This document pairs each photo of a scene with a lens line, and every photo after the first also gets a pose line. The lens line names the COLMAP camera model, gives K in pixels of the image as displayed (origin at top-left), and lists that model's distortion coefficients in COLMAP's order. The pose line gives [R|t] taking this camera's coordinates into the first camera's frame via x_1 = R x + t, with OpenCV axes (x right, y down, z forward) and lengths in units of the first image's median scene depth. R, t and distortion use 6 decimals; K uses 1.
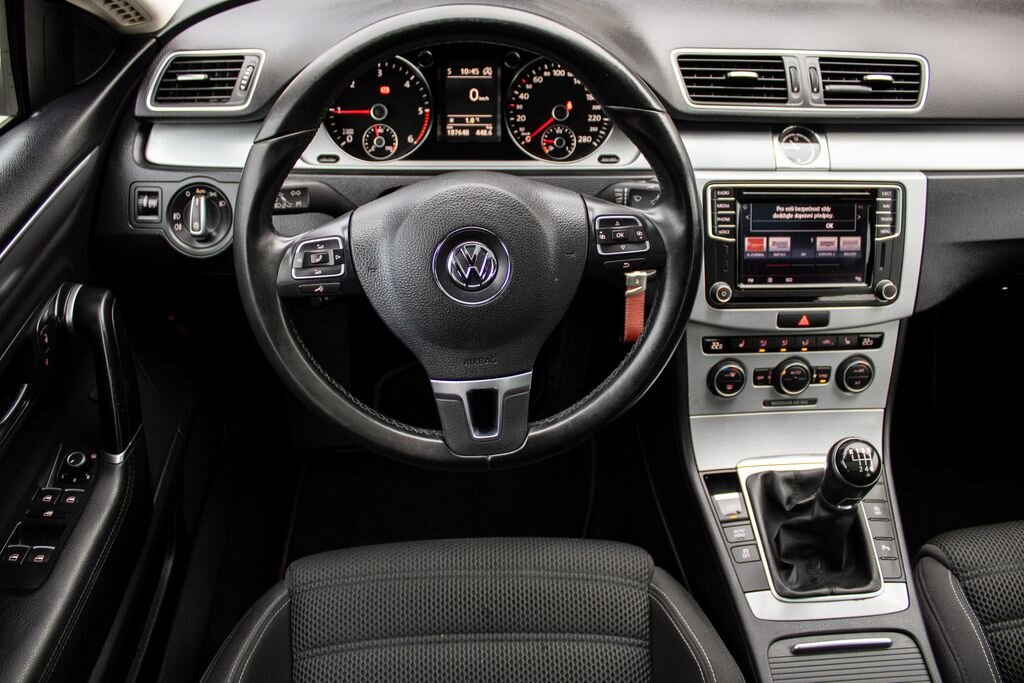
lens RADIAL K [[857.4, 0, 512.0], [0, 857.4, 341.5], [0, 0, 1]] dist [-0.174993, 0.161614]
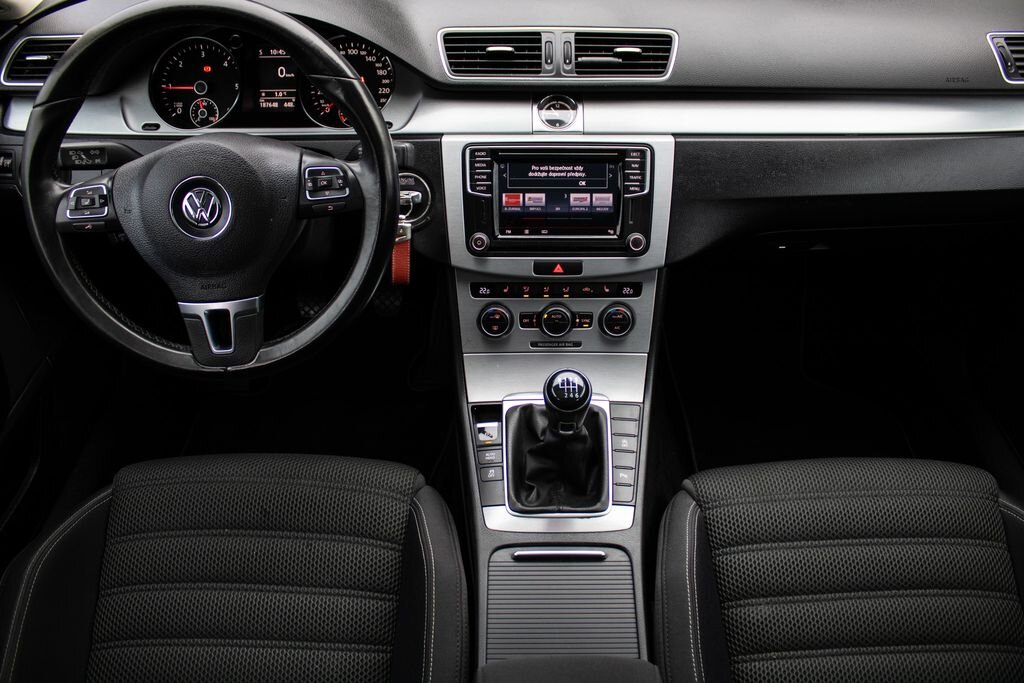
lens RADIAL K [[857.4, 0, 512.0], [0, 857.4, 341.5], [0, 0, 1]] dist [-0.174993, 0.161614]
pose [[0.997705, 0.022984, -0.063684, 0.359589], [-0.022410, 0.999702, 0.009712, 0.061593], [0.063889, -0.008262, 0.997923, -0.131631]]
